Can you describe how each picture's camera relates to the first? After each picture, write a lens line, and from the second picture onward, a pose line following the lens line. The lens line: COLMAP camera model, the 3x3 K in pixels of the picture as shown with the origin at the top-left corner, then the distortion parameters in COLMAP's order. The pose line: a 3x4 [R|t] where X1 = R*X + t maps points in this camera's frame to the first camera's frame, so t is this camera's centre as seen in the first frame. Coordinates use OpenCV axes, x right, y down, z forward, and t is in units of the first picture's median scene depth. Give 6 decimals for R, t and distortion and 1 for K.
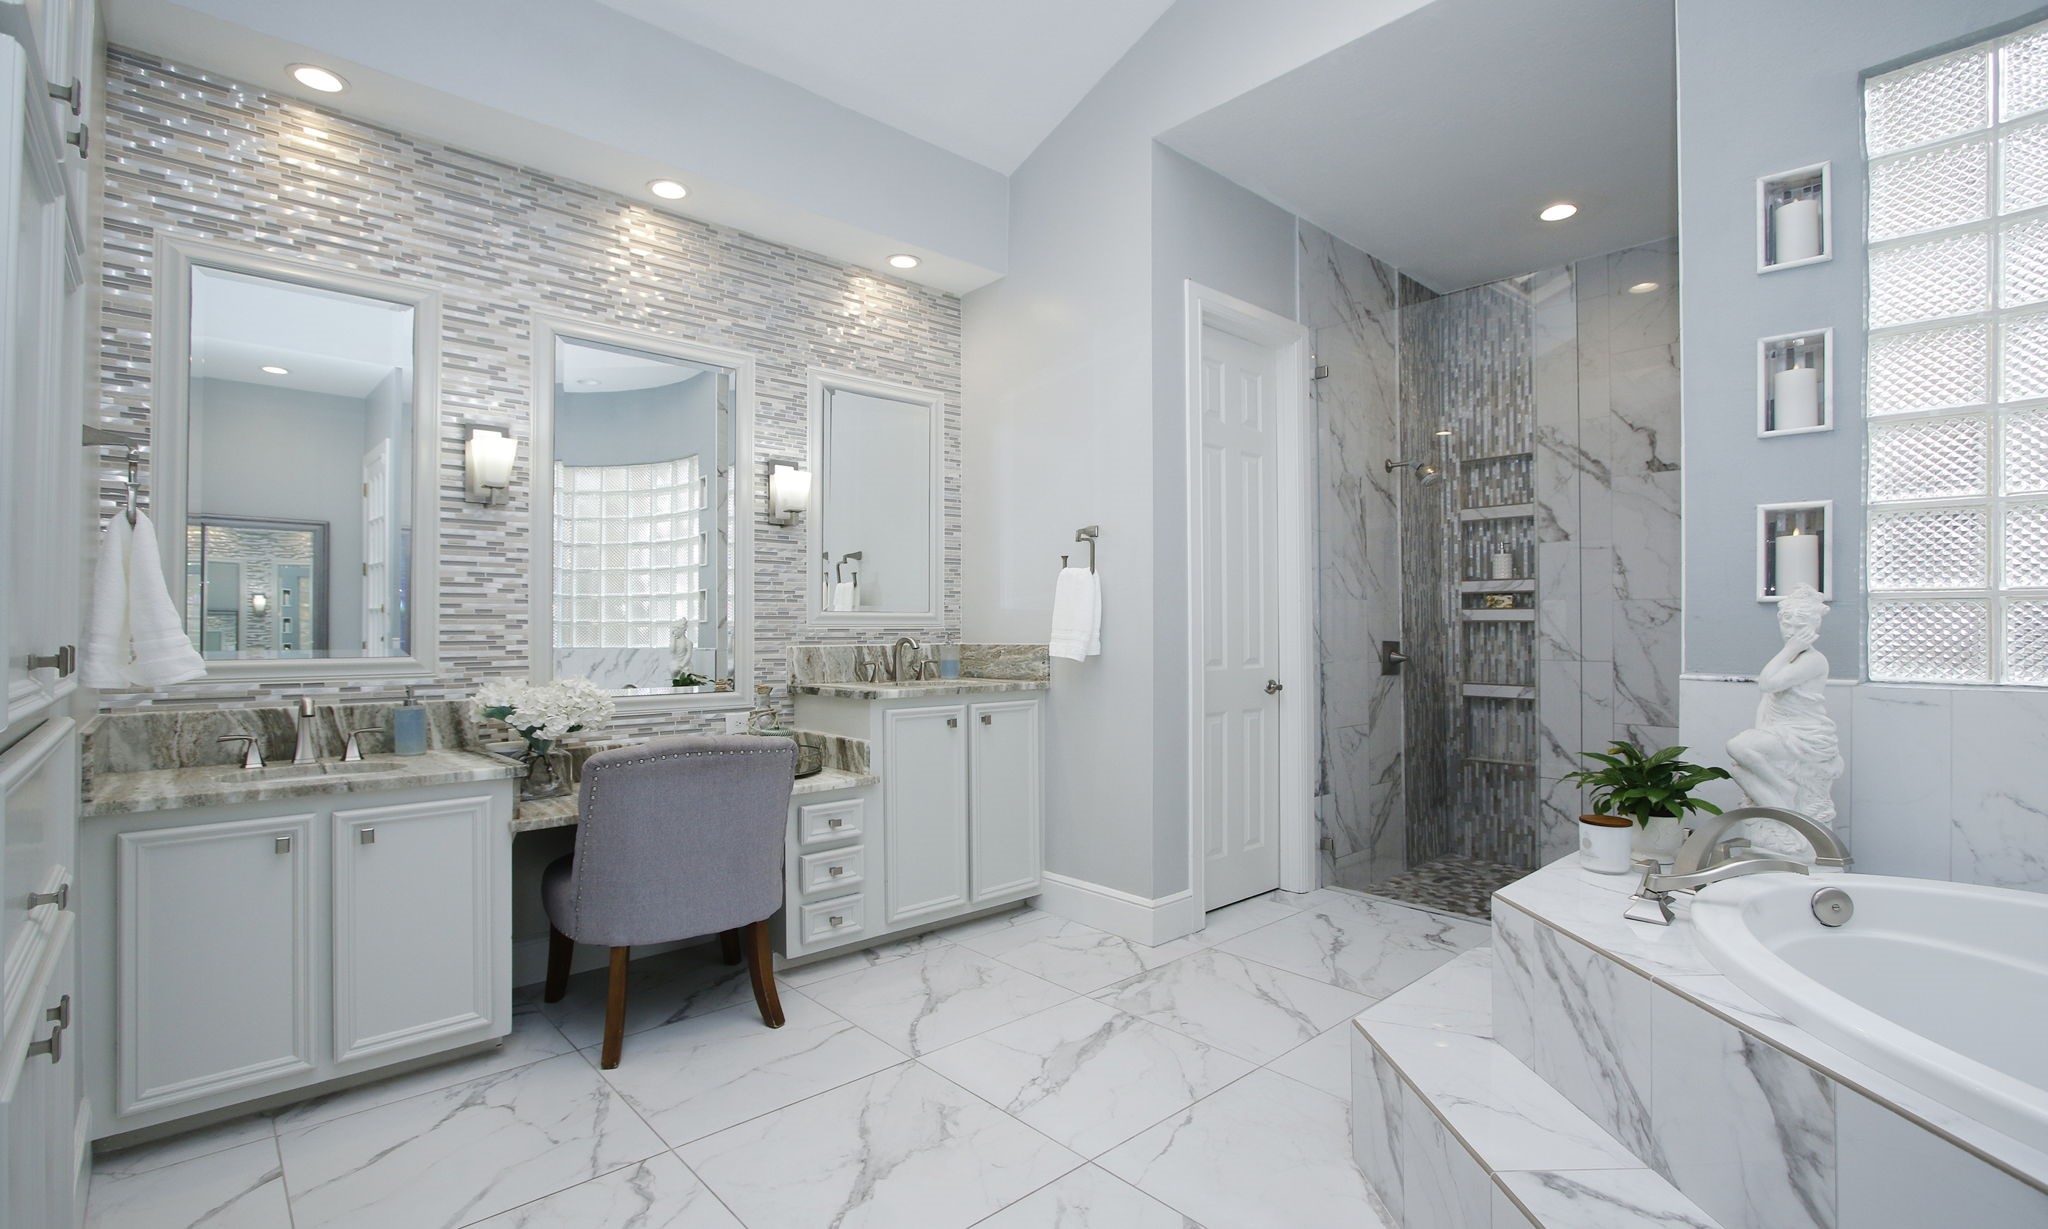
lens RADIAL K [[944.0, 0, 1025.8], [0, 944.0, 619.6], [0, 0, 1]] dist [-0.011980, -0.000199]
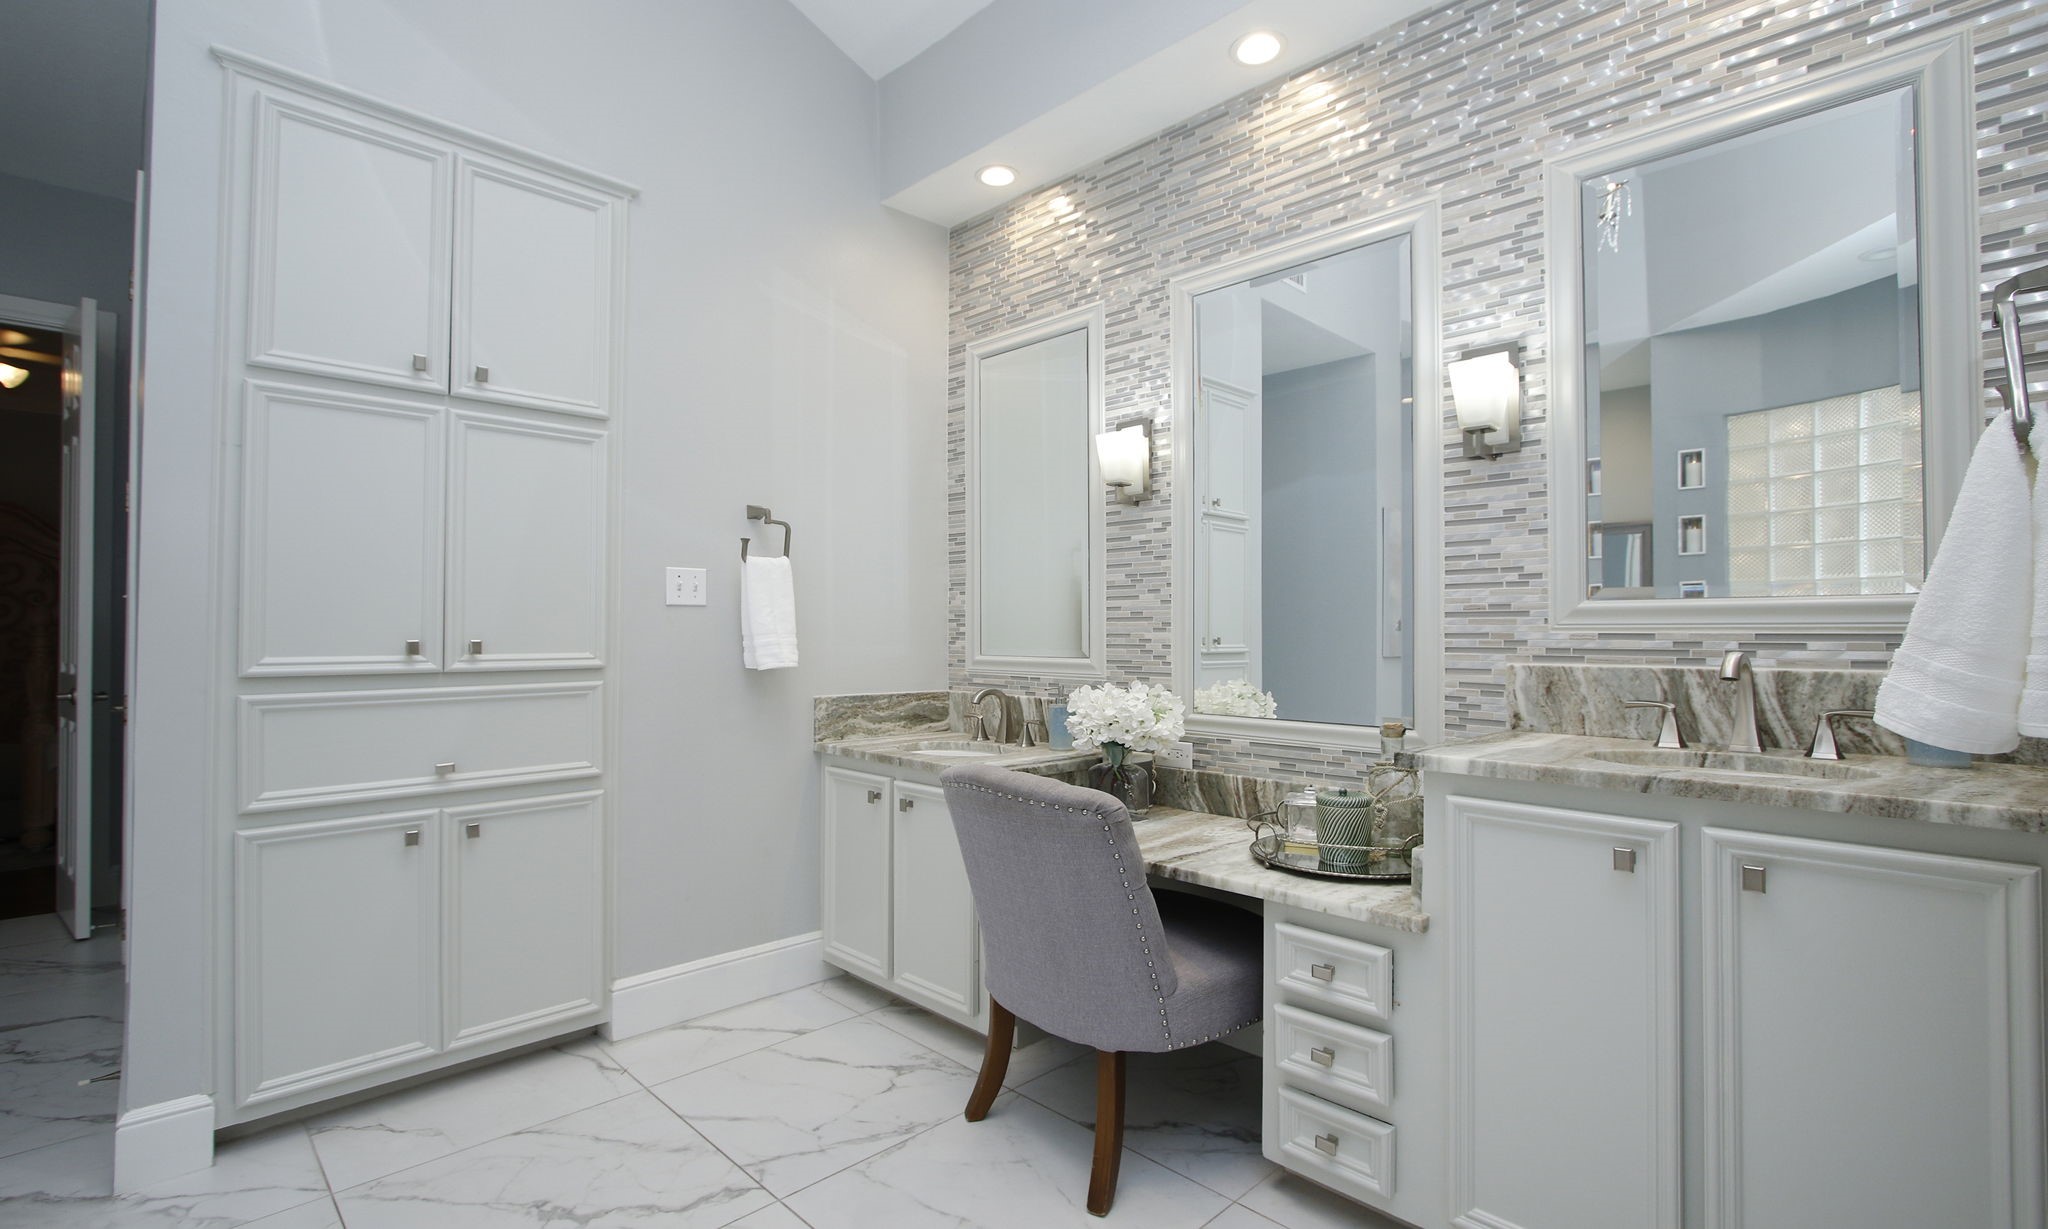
lens RADIAL K [[944.0, 0, 1019.5], [0, 944.0, 615.3], [0, 0, 1]] dist [-0.011980, -0.000199]
pose [[0.034993, -0.013754, -0.999293, 0.292143], [0.008884, 0.999870, -0.013451, 0.003702], [0.999348, -0.008407, 0.035111, 0.633827]]
